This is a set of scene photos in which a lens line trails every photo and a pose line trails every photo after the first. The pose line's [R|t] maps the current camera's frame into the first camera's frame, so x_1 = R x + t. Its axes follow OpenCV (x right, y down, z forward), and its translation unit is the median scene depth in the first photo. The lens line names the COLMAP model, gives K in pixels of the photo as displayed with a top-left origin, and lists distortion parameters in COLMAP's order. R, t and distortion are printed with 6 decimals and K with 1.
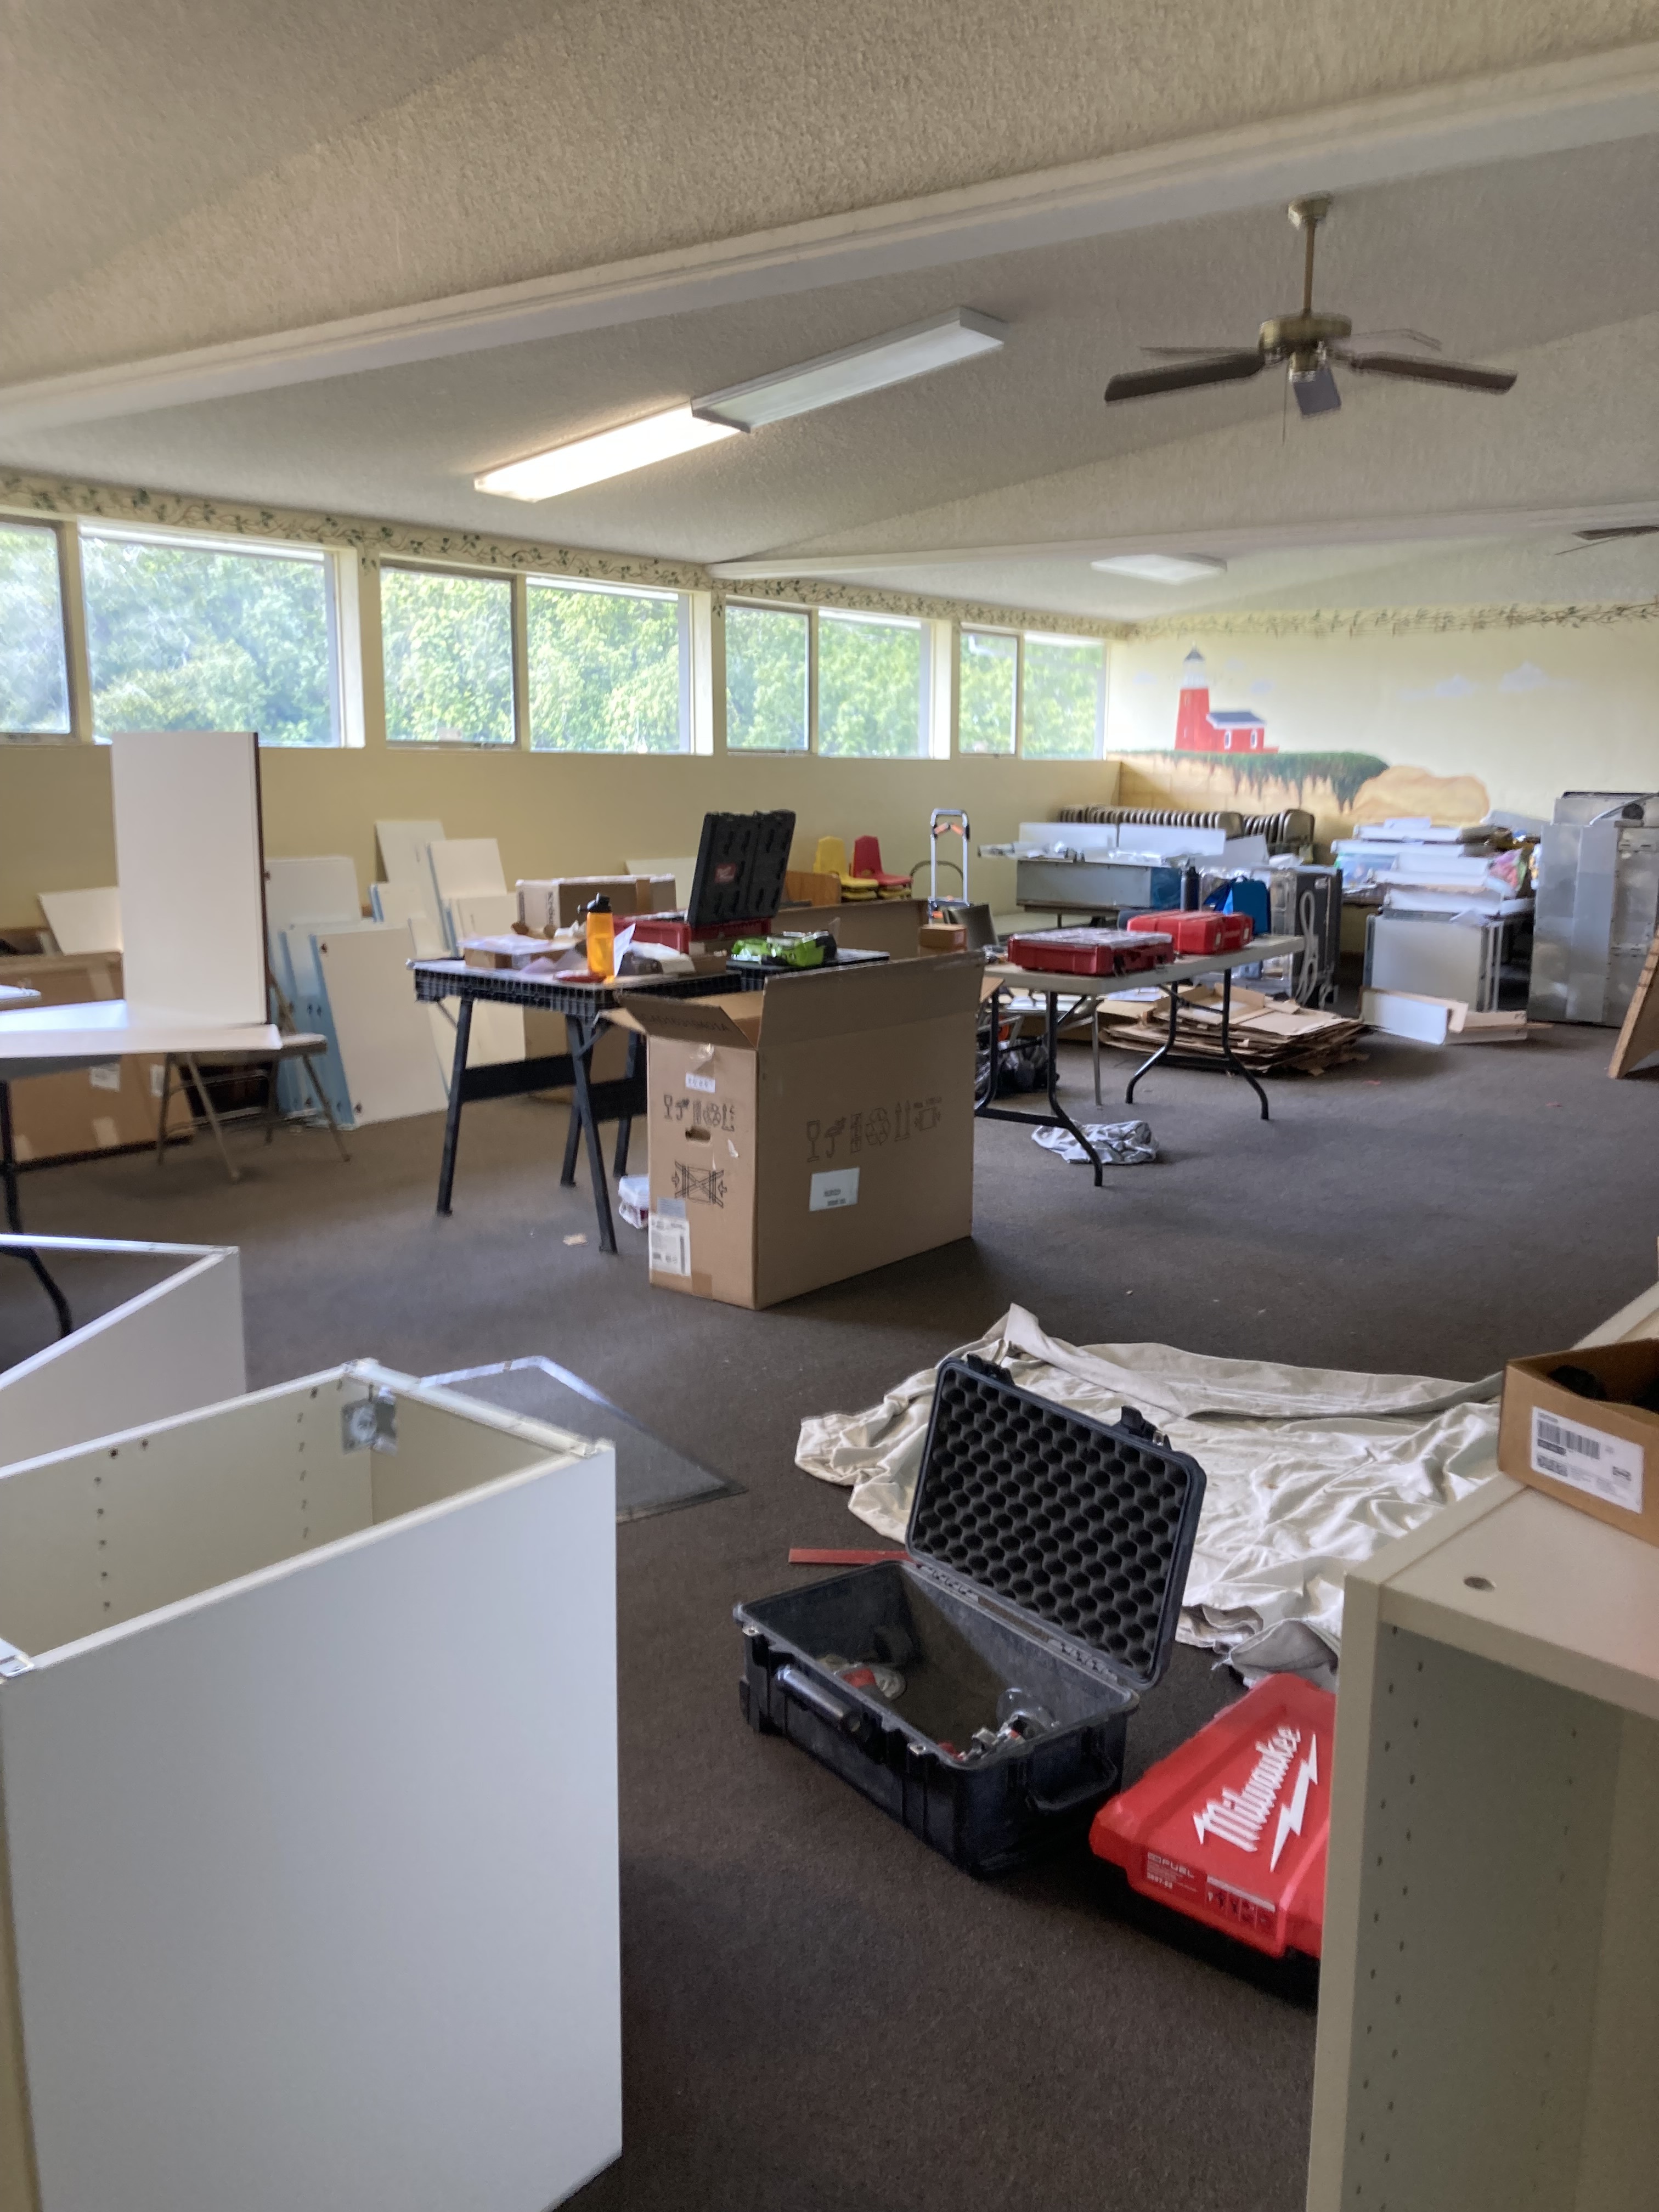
lens RADIAL K [[1811.4, 0, 899.0], [0, 1811.4, 1104.5], [0, 0, 1]] dist [0.015376, -0.017282]
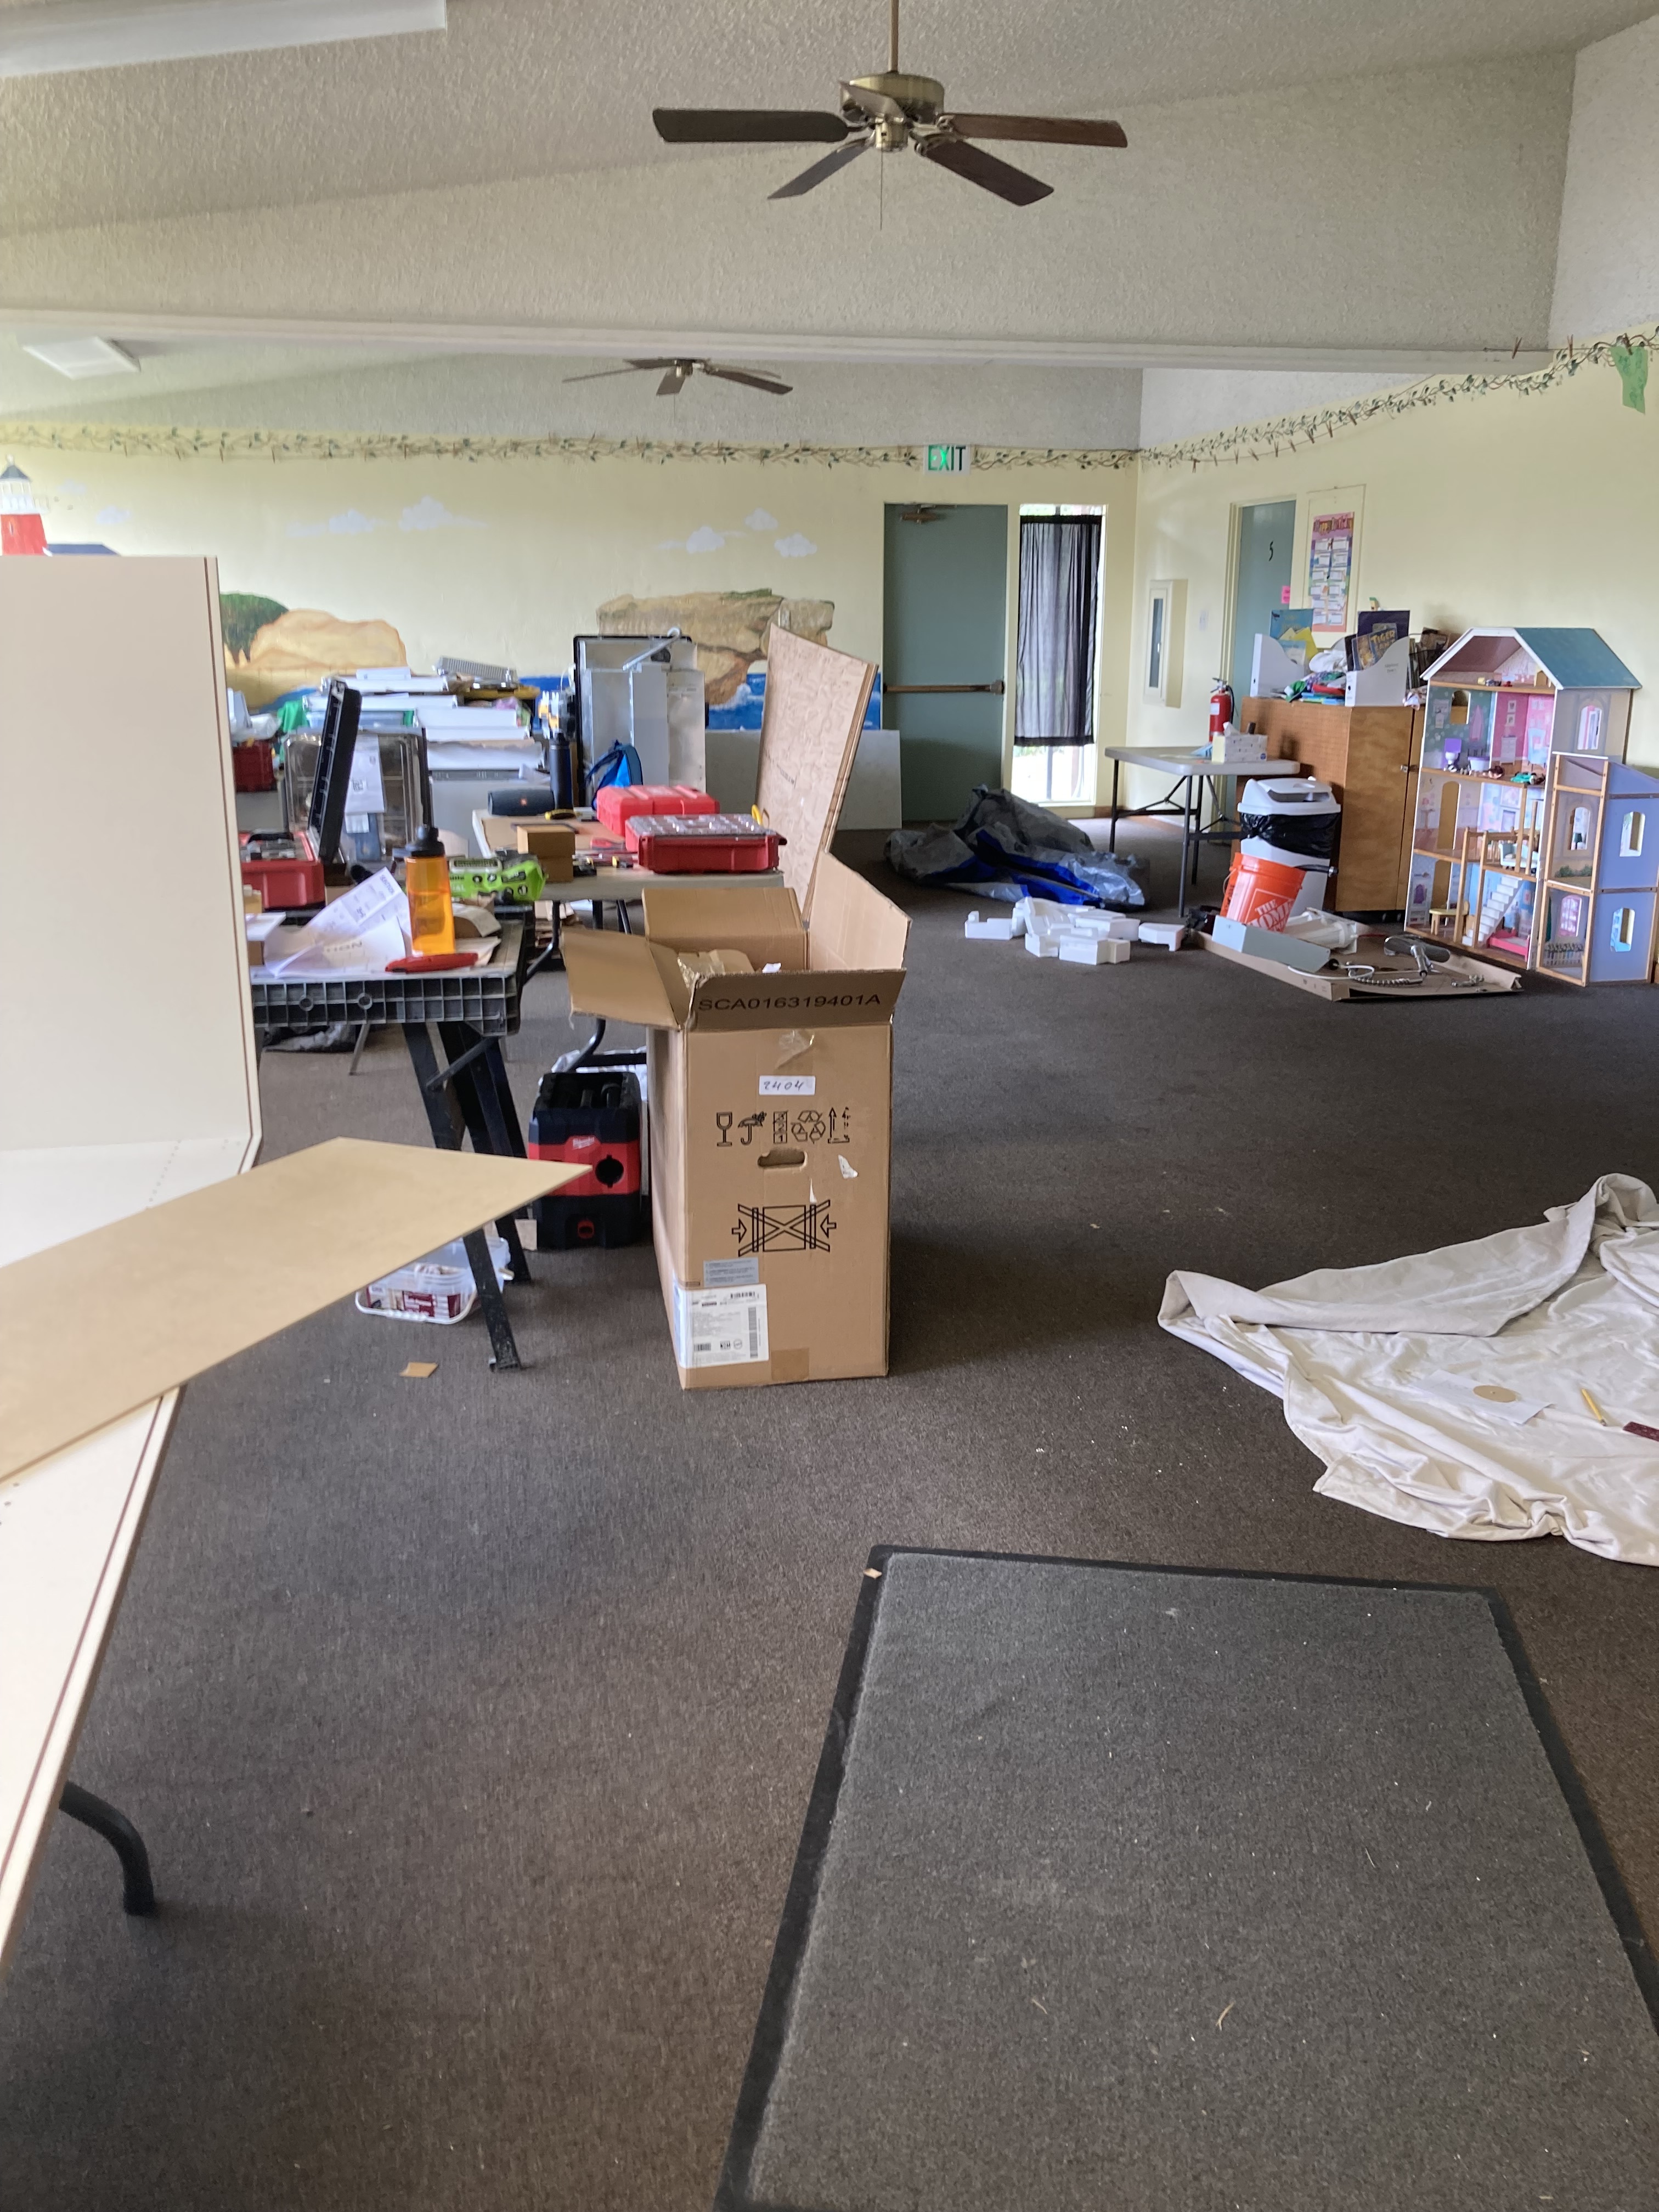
lens RADIAL K [[1811.4, 0, 825.0], [0, 1811.4, 1069.9], [0, 0, 1]] dist [0.015376, -0.017282]
pose [[0.692687, -0.188050, 0.696292, -0.239592], [0.141868, 0.982076, 0.124099, -0.041932], [-0.707148, 0.012820, 0.706949, 0.206274]]
